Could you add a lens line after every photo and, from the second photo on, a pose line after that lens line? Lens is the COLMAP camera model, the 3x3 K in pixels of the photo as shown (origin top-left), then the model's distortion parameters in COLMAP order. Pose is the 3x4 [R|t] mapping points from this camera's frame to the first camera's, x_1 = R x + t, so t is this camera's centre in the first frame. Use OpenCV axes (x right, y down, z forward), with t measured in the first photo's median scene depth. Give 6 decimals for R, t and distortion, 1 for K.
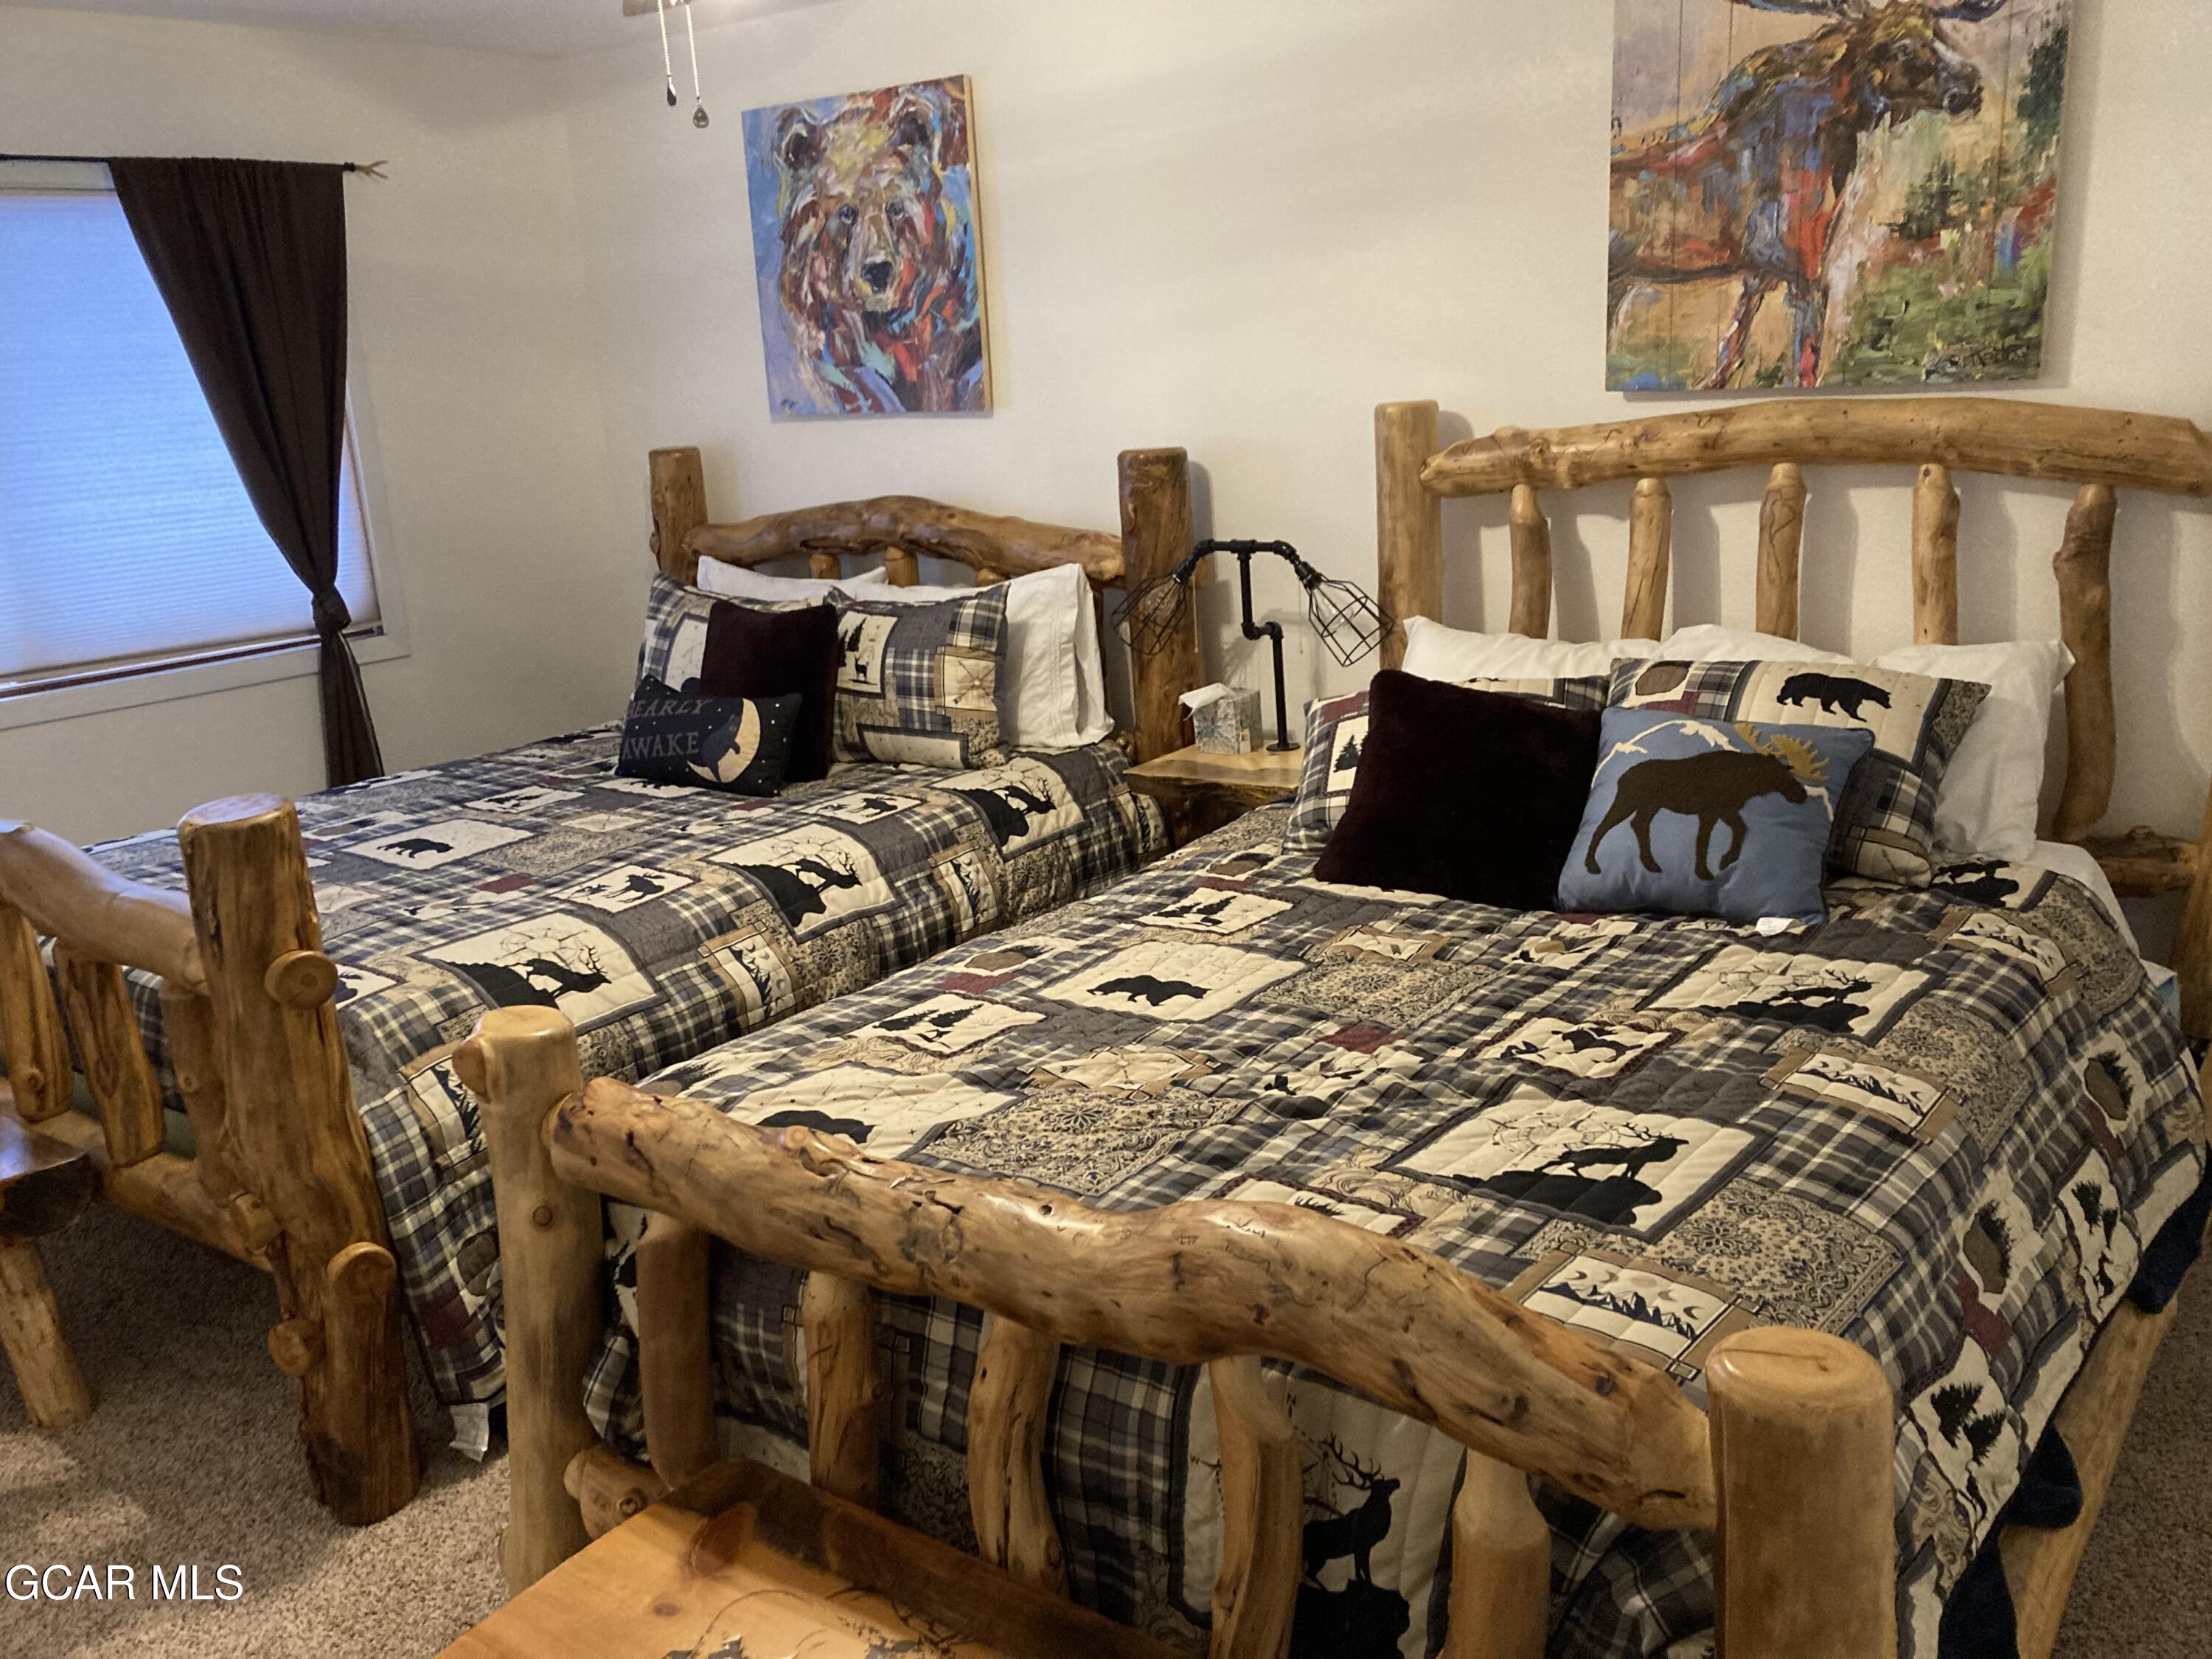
lens RADIAL K [[1814.8, 0, 1118.1], [0, 1814.8, 841.9], [0, 0, 1]] dist [-0.001669, -0.003756]
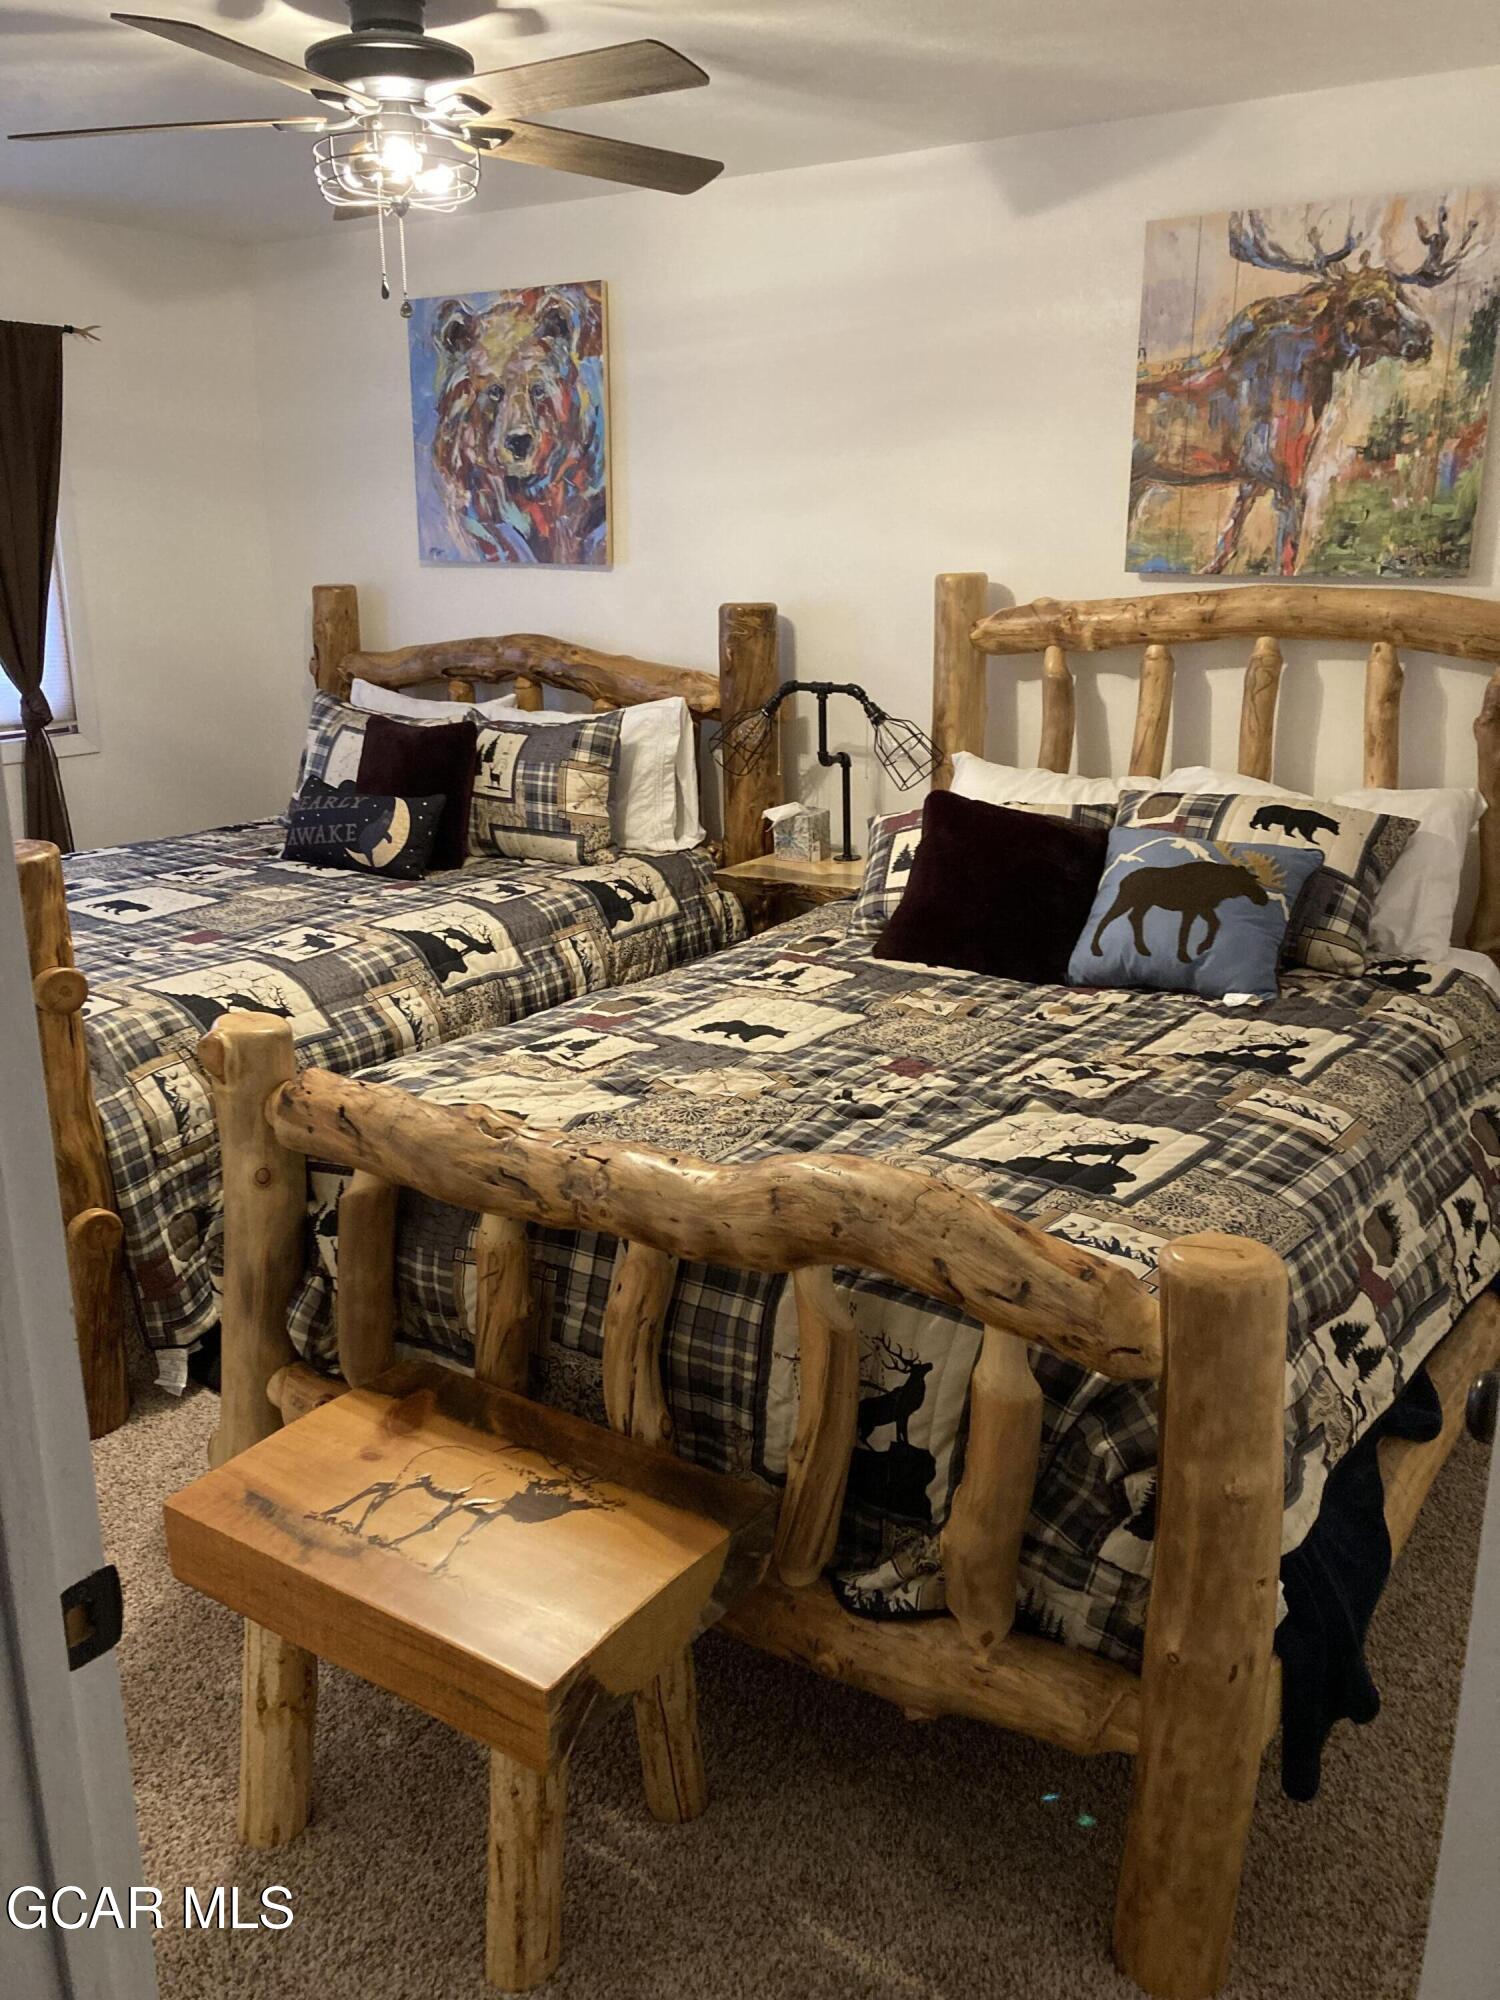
lens RADIAL K [[1640.8, 0, 740.9], [0, 1640.8, 987.9], [0, 0, 1]] dist [-0.001669, -0.003756]
pose [[0.998458, 0.039595, 0.038915, -0.024573], [-0.039949, 0.999167, 0.008386, 0.037846], [-0.038551, -0.009927, 0.999207, -0.112233]]
